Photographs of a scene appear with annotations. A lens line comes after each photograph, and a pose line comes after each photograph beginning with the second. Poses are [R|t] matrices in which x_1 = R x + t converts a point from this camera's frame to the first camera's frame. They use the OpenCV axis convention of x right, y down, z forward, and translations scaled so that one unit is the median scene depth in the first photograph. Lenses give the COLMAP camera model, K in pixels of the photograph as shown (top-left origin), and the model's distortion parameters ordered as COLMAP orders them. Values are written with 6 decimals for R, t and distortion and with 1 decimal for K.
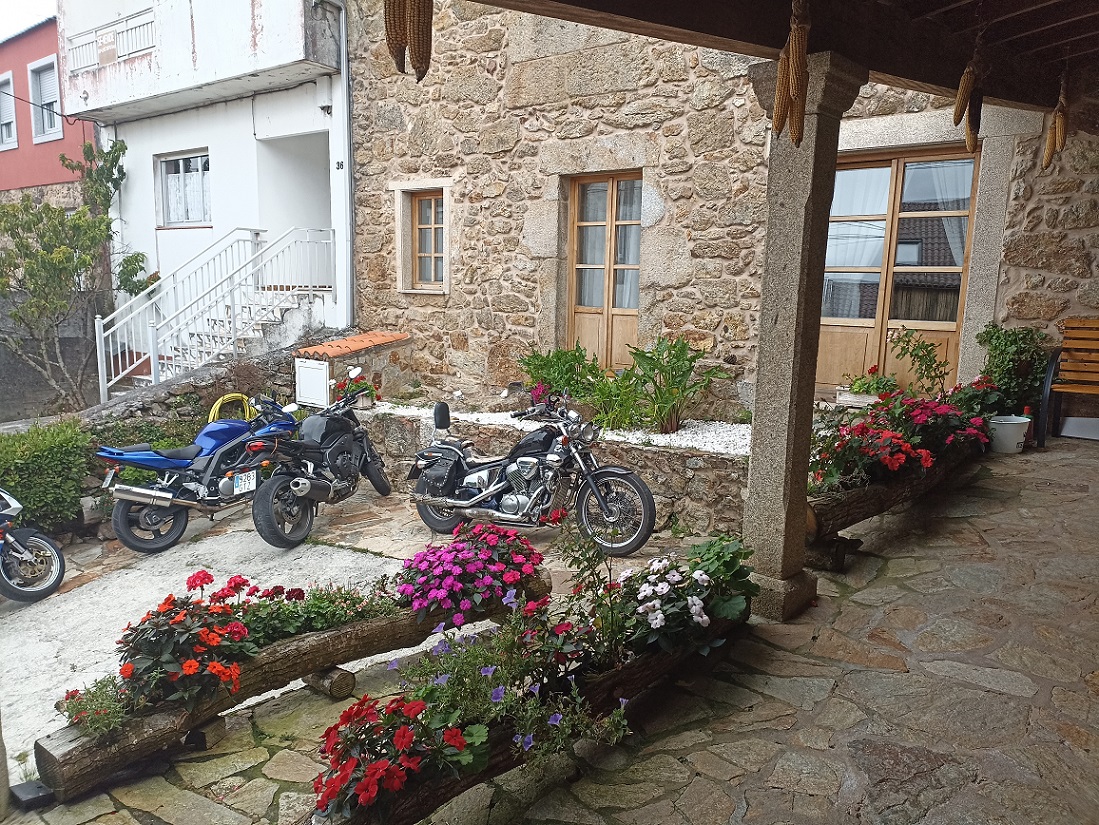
lens RADIAL K [[777.3, 0, 549.5], [0, 777.3, 412.5], [0, 0, 1]] dist [0.002172, 0.001181]
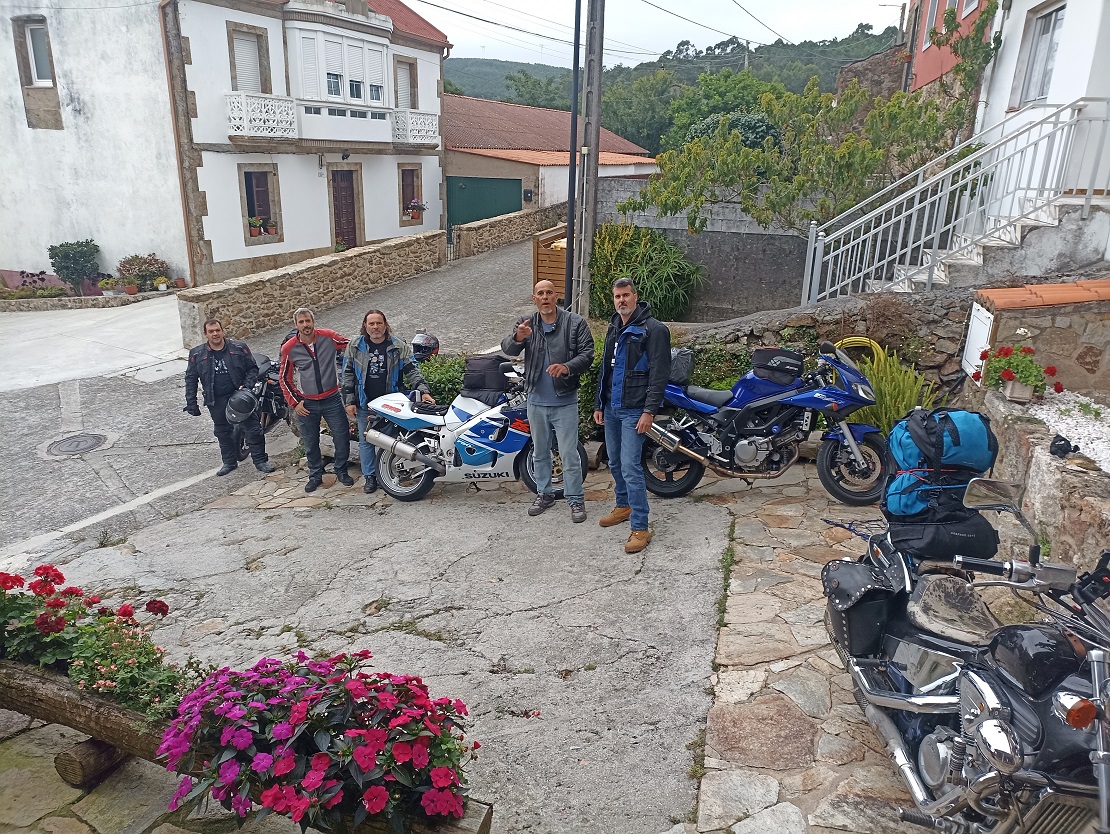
lens RADIAL K [[785.1, 0, 555.0], [0, 785.1, 417.0], [0, 0, 1]] dist [0.002172, 0.001181]
pose [[0.373813, 0.276869, -0.885216, 0.198989], [-0.156262, 0.959564, 0.234135, -0.089404], [0.914246, 0.050803, 0.401961, 0.456307]]
